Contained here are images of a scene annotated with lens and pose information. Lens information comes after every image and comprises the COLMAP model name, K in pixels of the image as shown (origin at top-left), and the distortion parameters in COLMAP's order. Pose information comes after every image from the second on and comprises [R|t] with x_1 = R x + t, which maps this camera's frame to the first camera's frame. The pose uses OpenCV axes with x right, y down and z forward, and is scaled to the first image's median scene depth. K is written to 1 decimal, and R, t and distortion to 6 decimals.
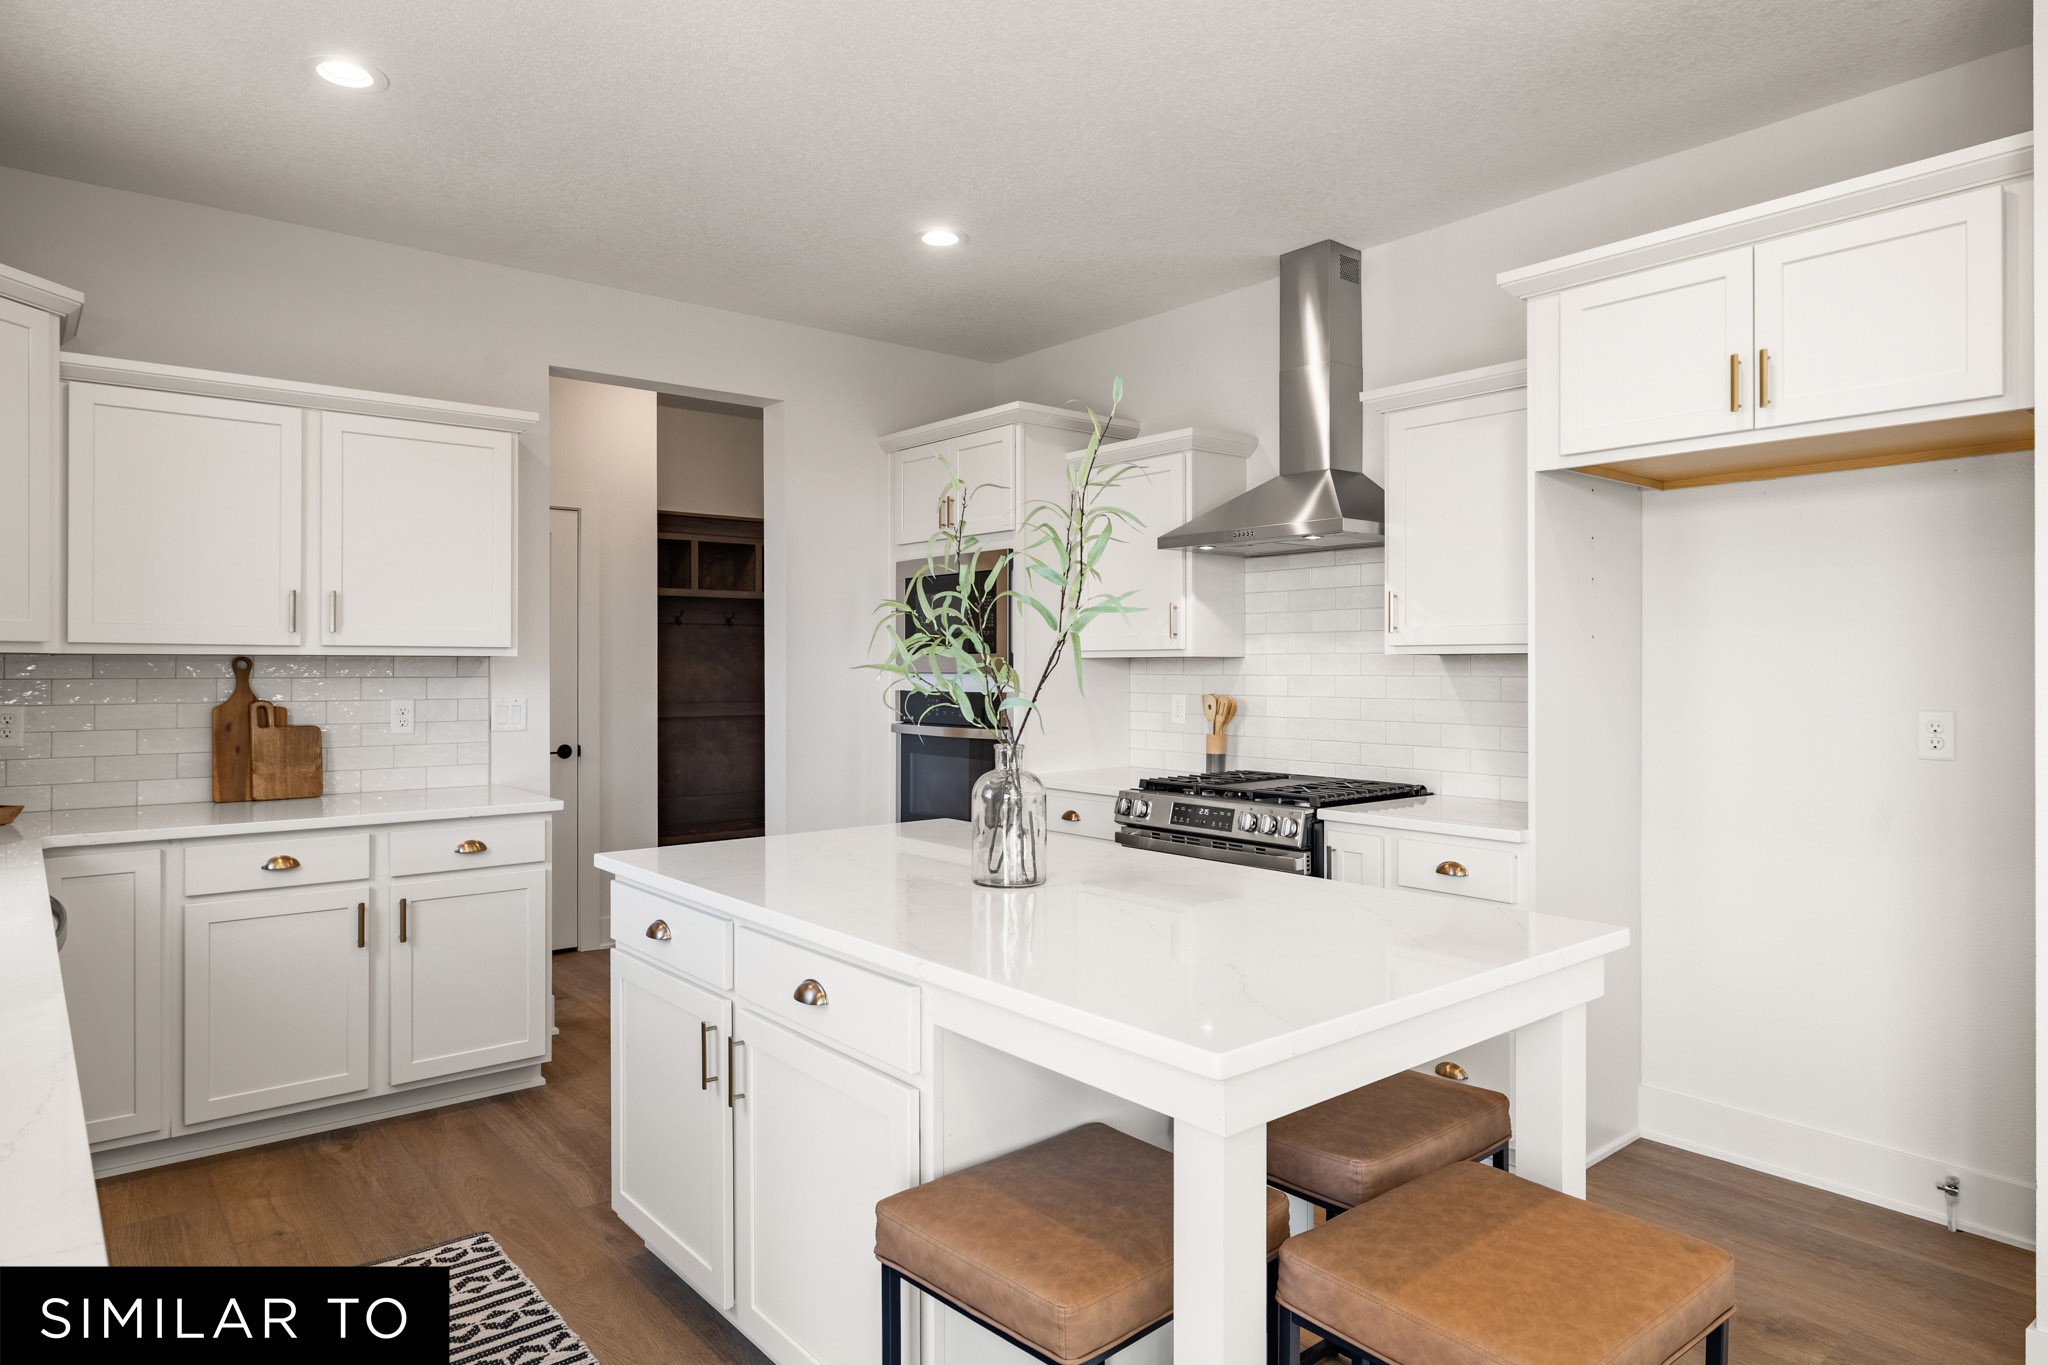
lens RADIAL K [[1224.7, 0, 1026.3], [0, 1224.7, 676.6], [0, 0, 1]] dist [-0.002448, -0.000135]
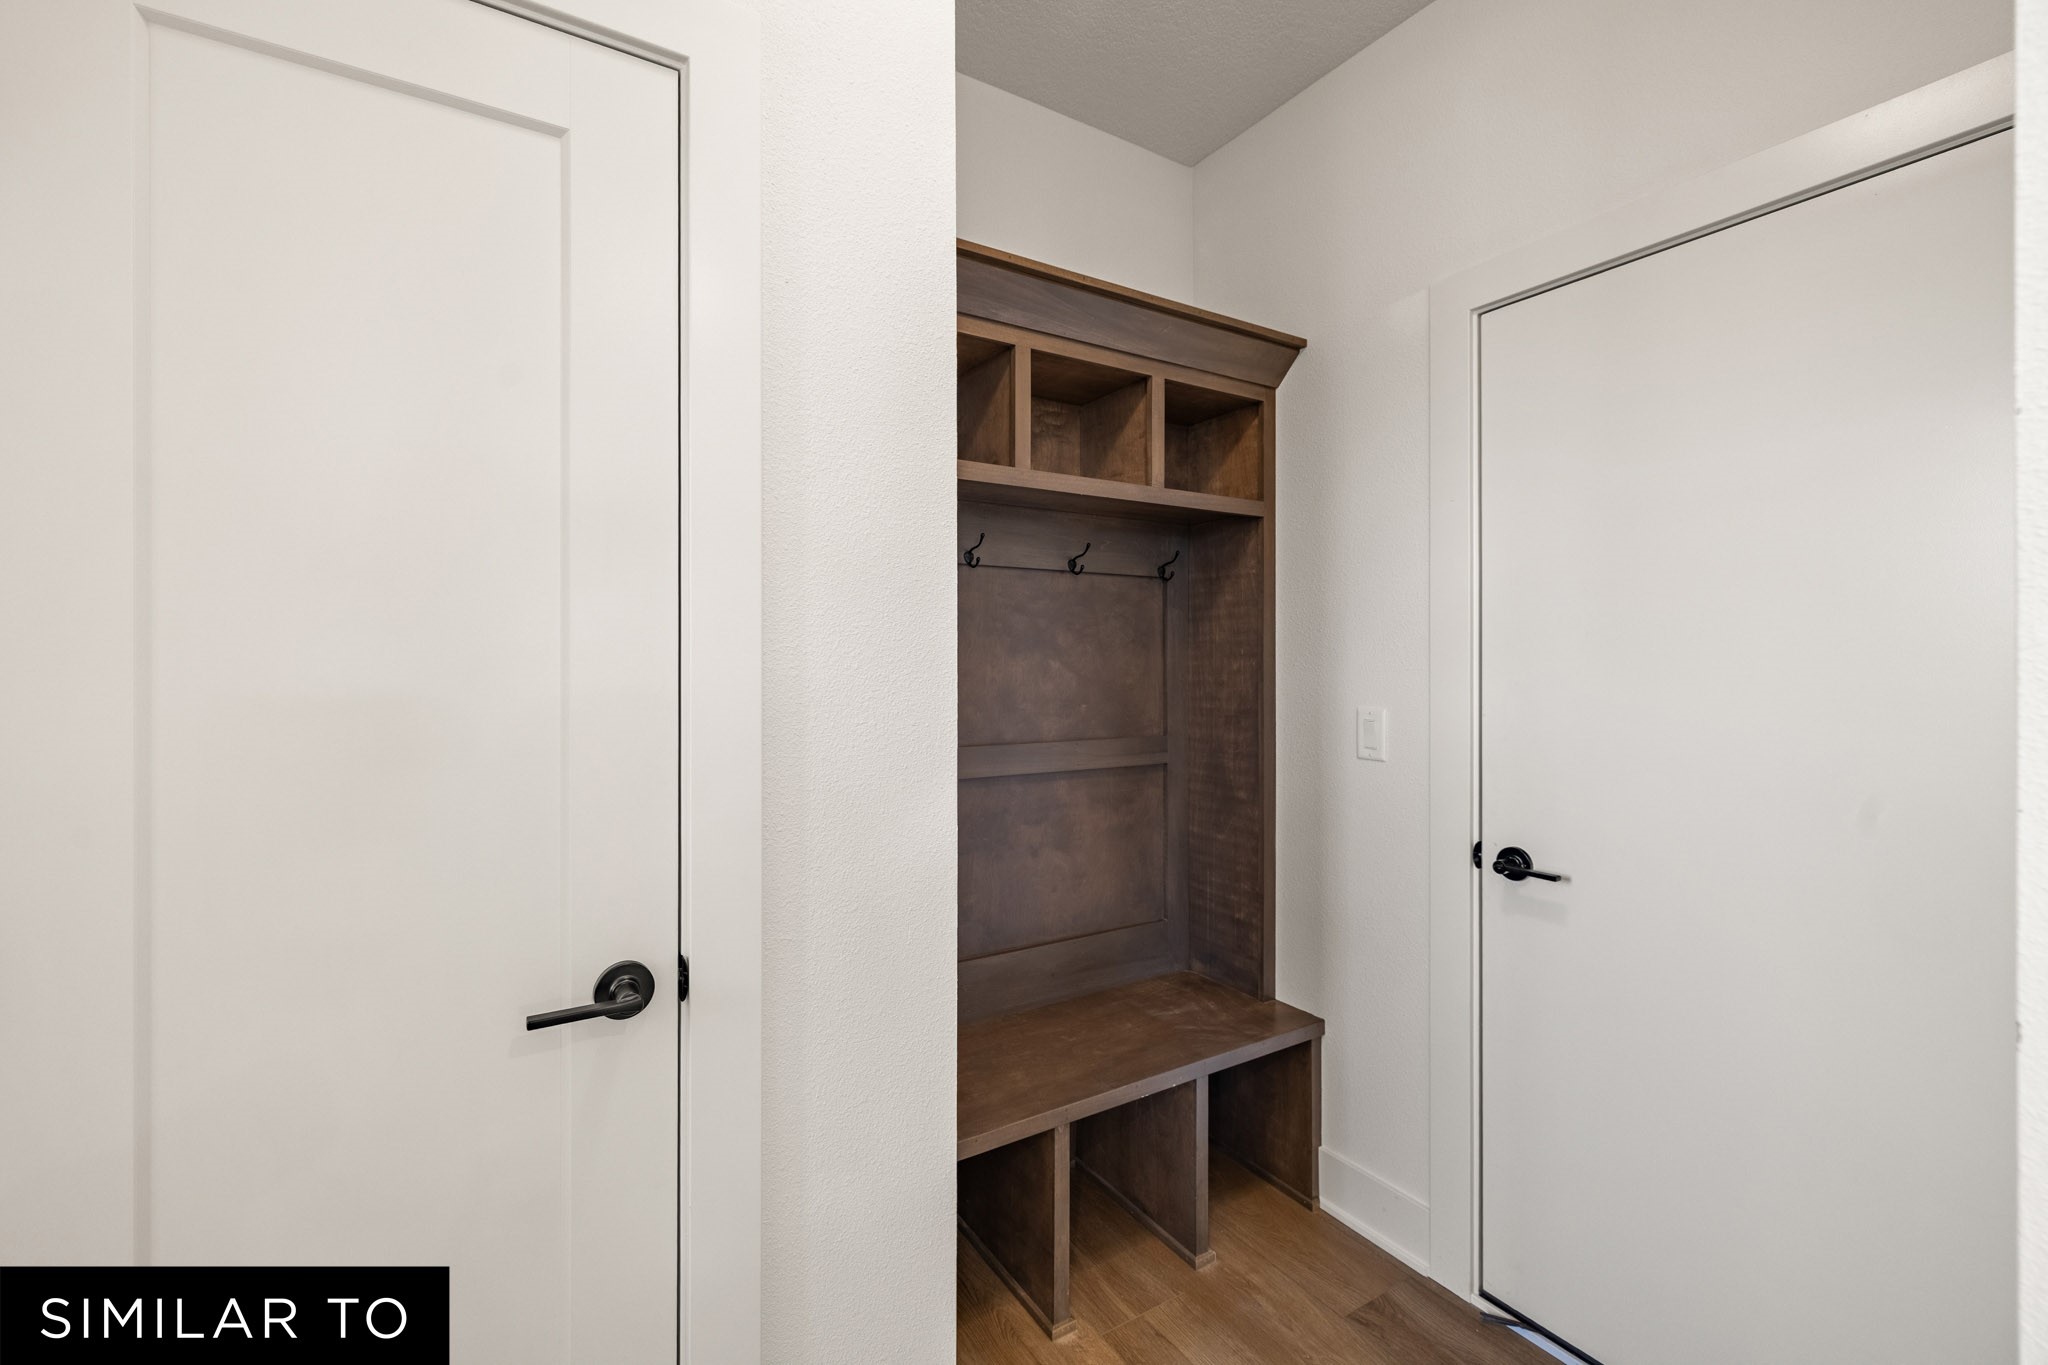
lens RADIAL K [[869.2, 0, 1021.6], [0, 869.2, 674.2], [0, 0, 1]] dist [0.002267, 0.000168]
pose [[0.991626, 0.001948, -0.129129, -0.221531], [-0.001494, 0.999992, 0.003614, -0.005099], [0.129135, -0.003391, 0.991621, 0.679038]]
